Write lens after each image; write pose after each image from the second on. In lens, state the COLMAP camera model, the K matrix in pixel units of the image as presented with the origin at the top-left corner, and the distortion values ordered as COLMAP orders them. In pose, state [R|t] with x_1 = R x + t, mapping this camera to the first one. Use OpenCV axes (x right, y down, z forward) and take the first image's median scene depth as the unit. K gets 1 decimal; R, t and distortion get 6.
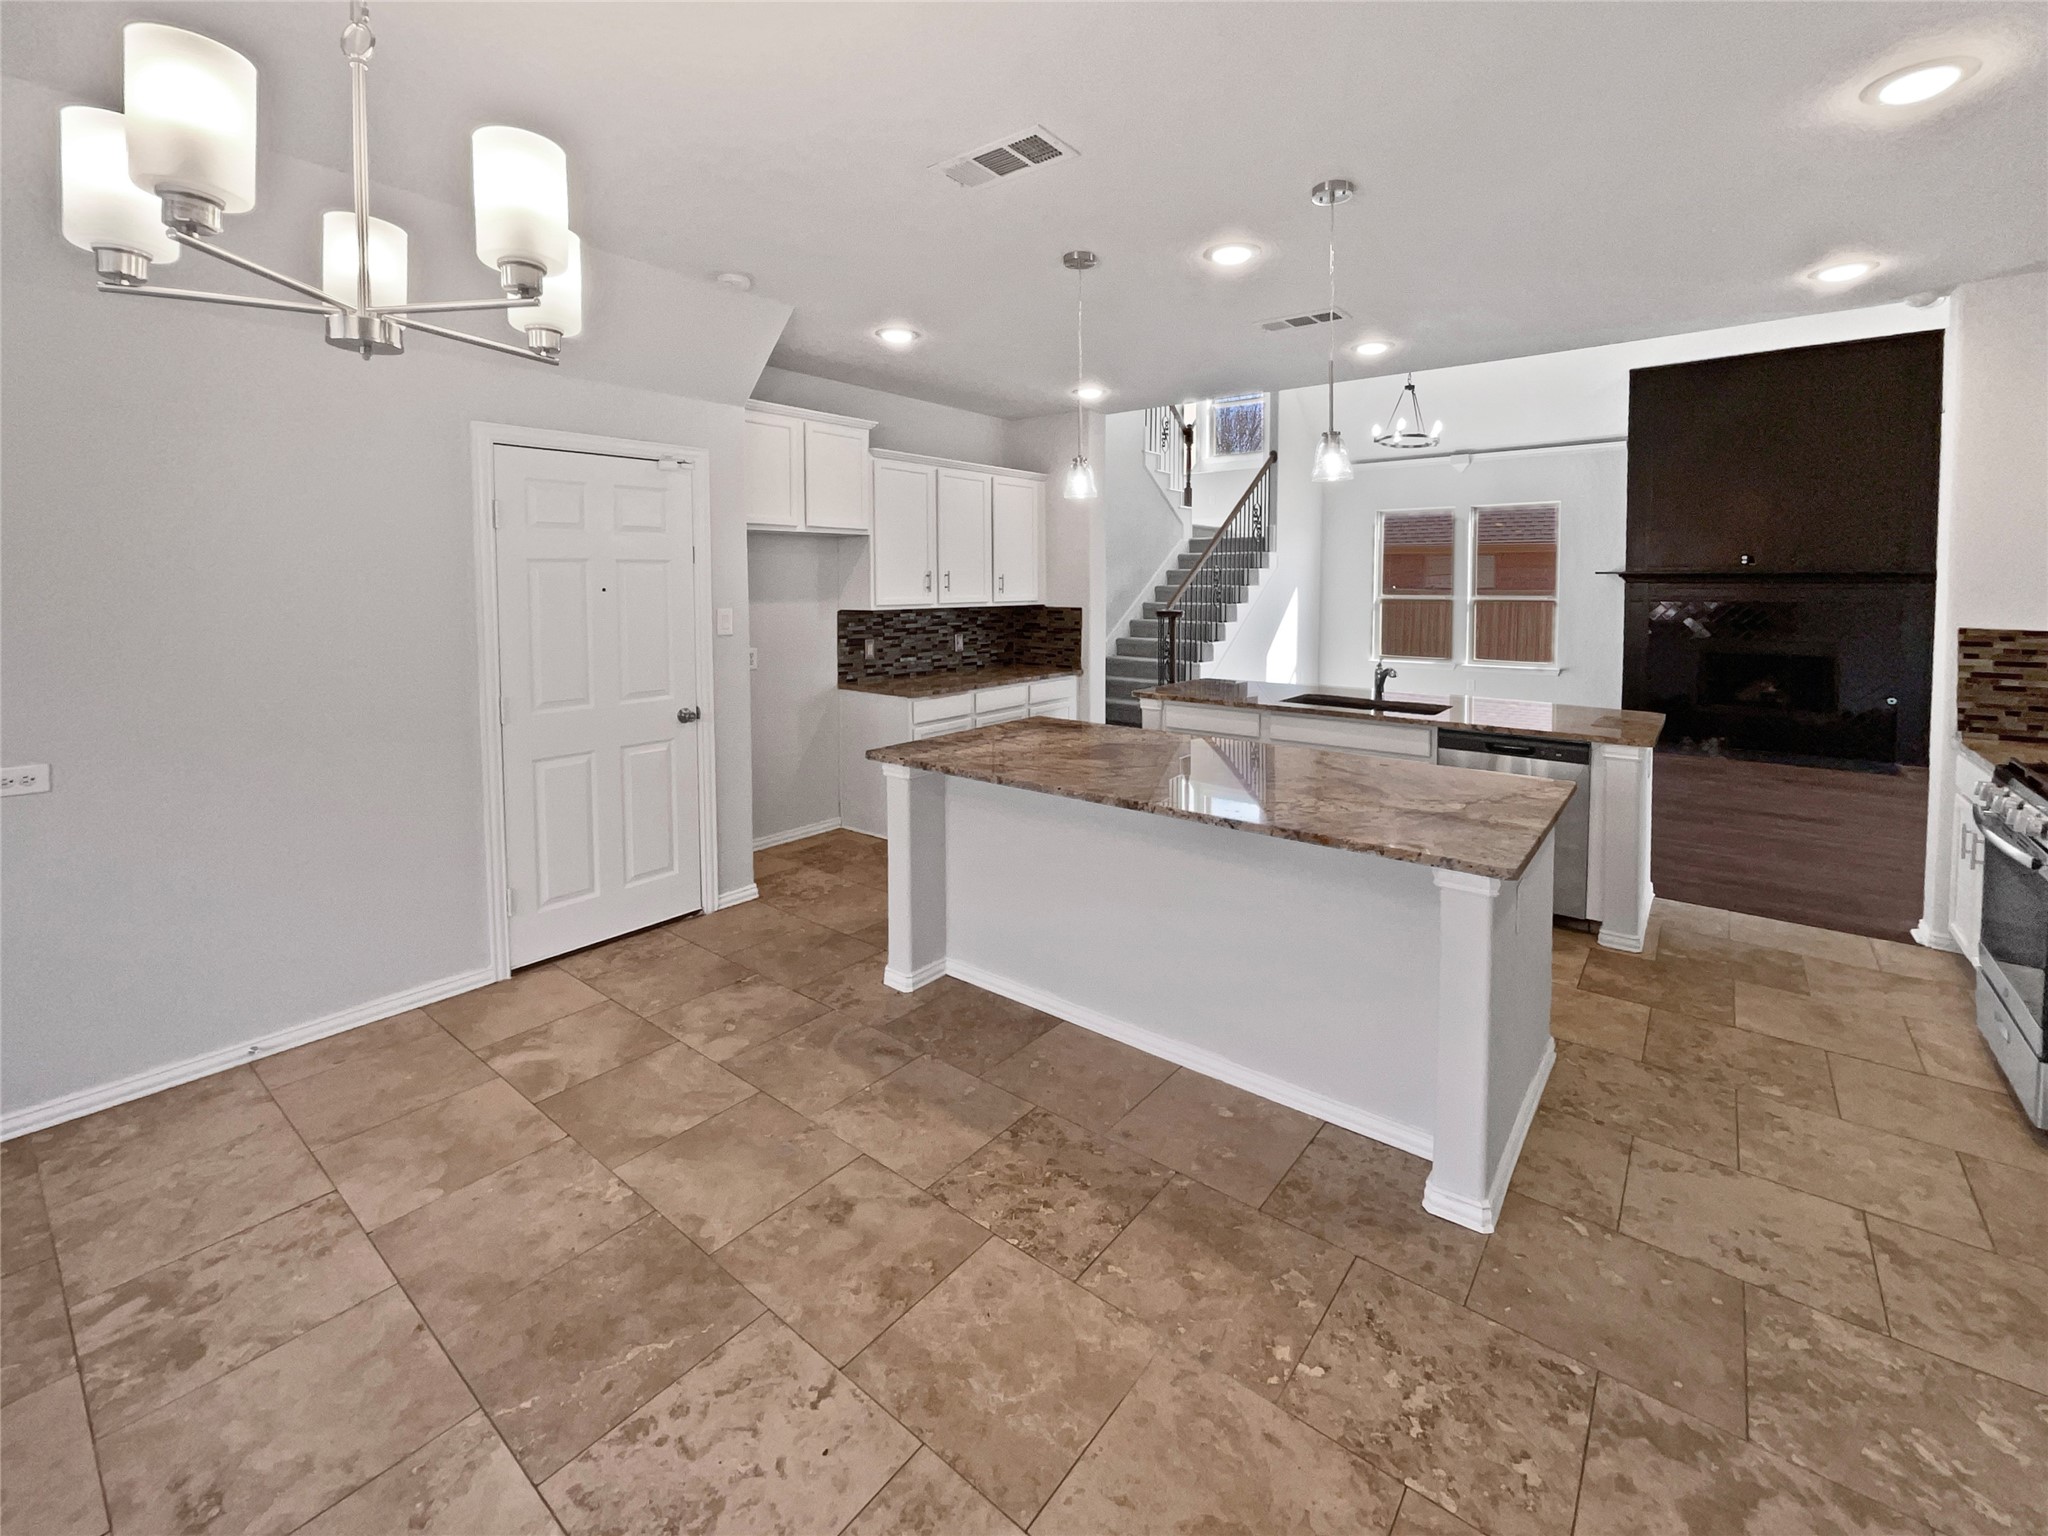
lens RADIAL K [[852.7, 0, 1026.1], [0, 852.7, 766.8], [0, 0, 1]] dist [-0.003728, 0.000901]
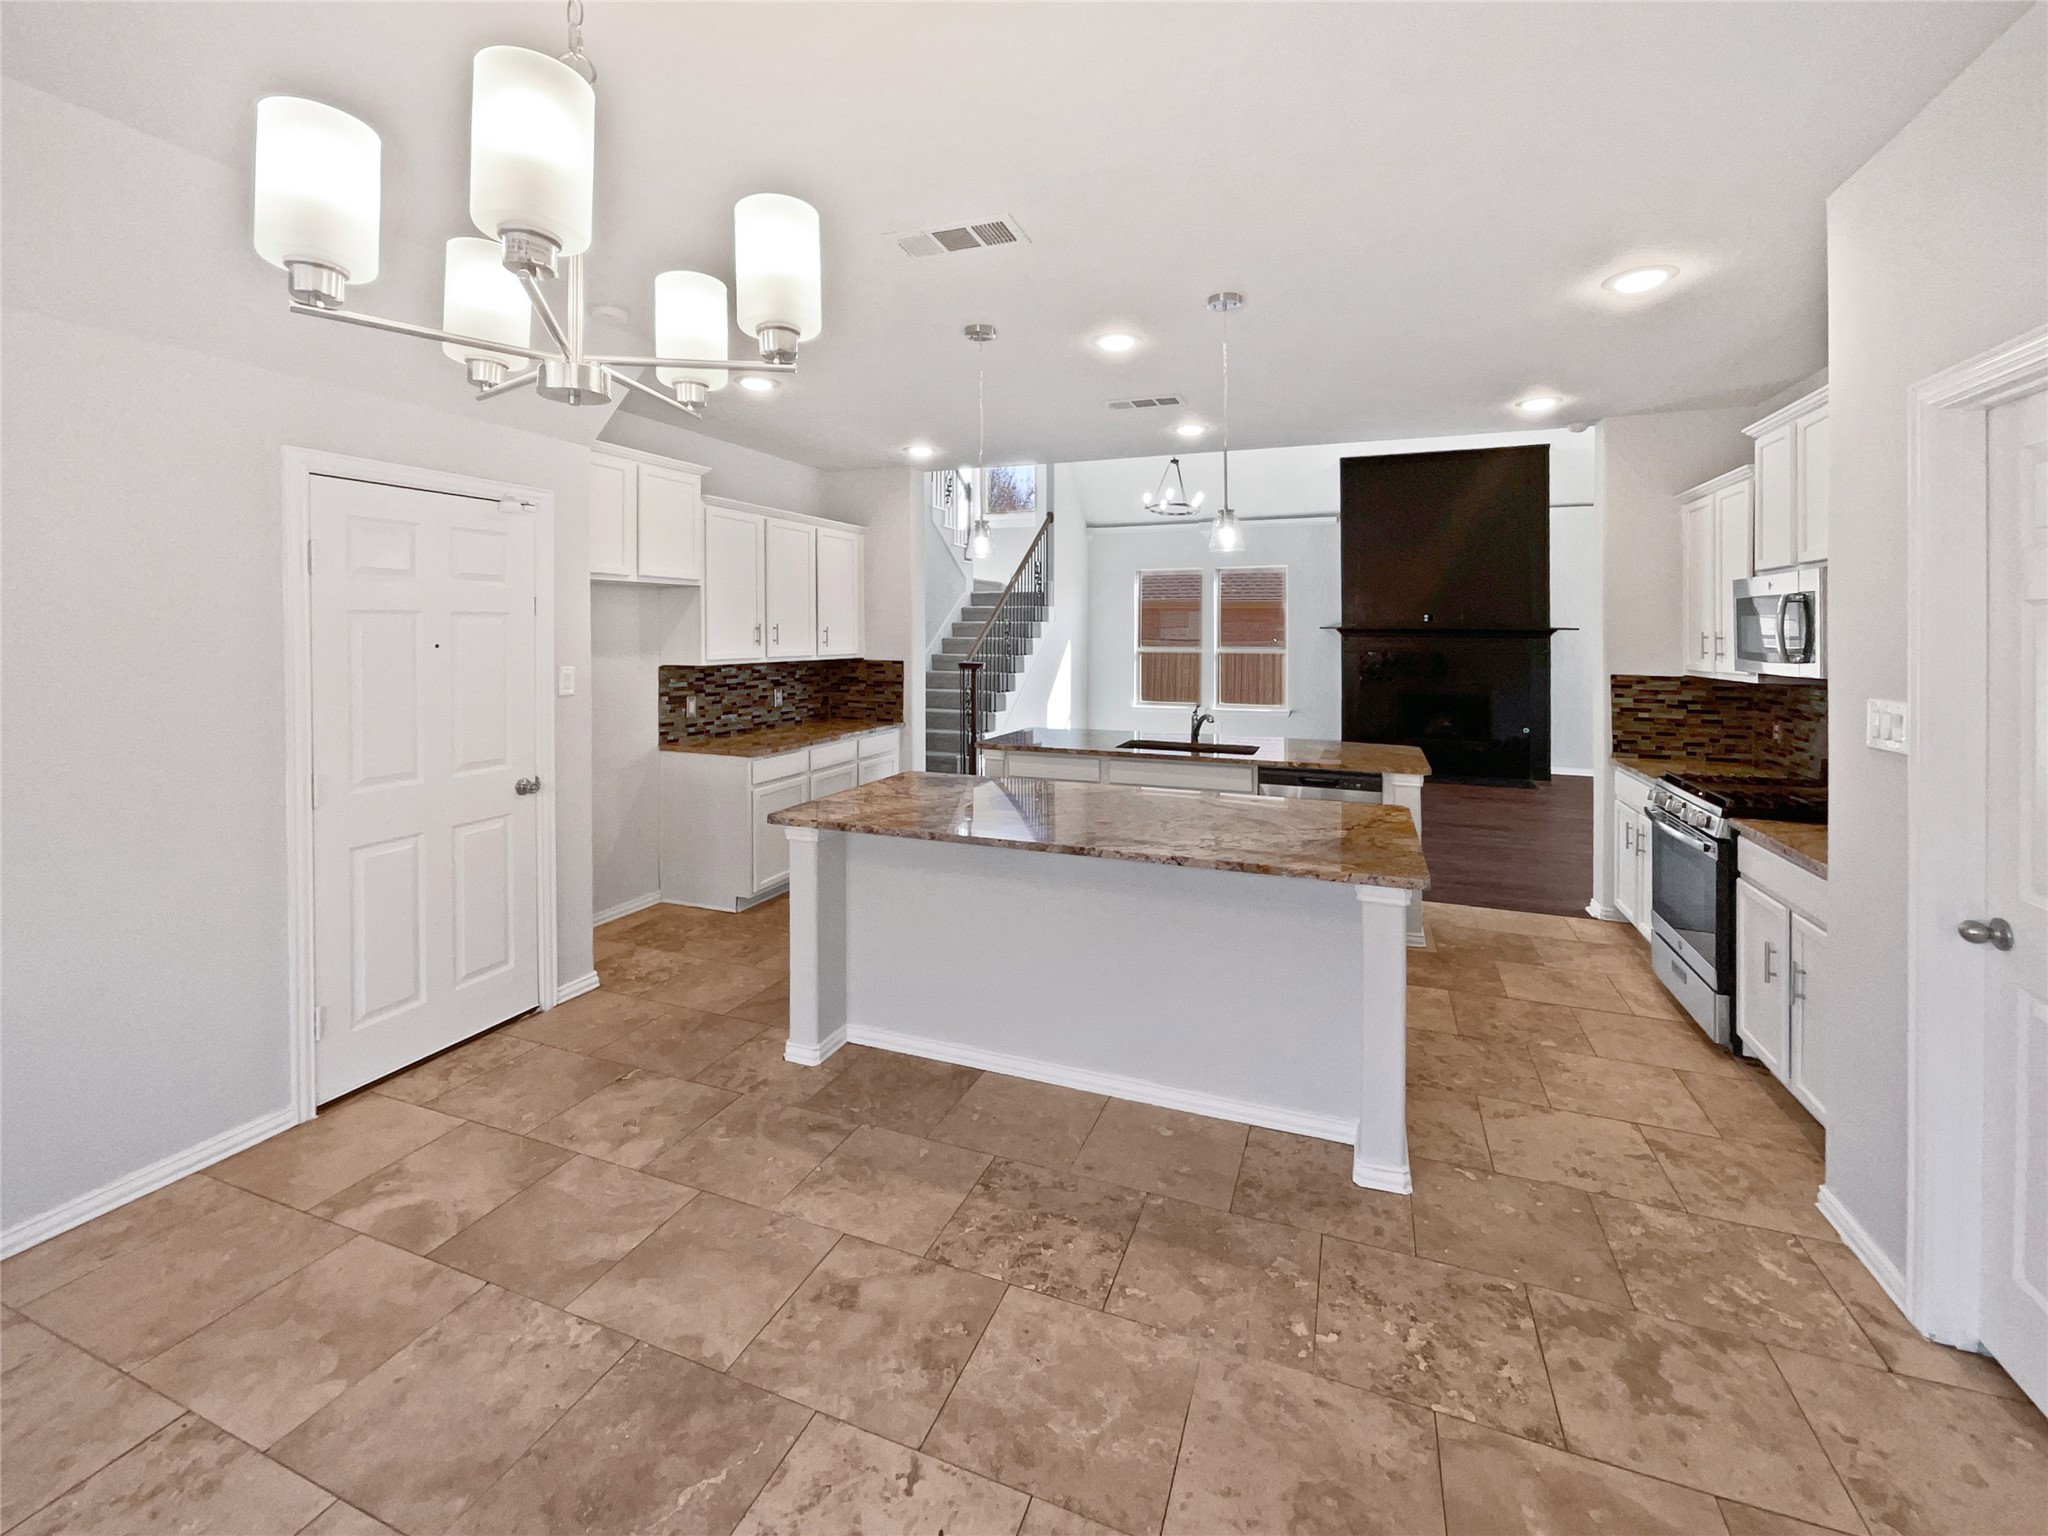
lens RADIAL K [[860.0, 0, 1019.8], [0, 860.0, 791.5], [0, 0, 1]] dist [-0.004152, -0.000214]
pose [[0.954933, -0.049254, 0.292707, -0.210898], [0.057801, 0.998115, -0.020616, -0.009322], [-0.291140, 0.036606, 0.955980, 0.001436]]
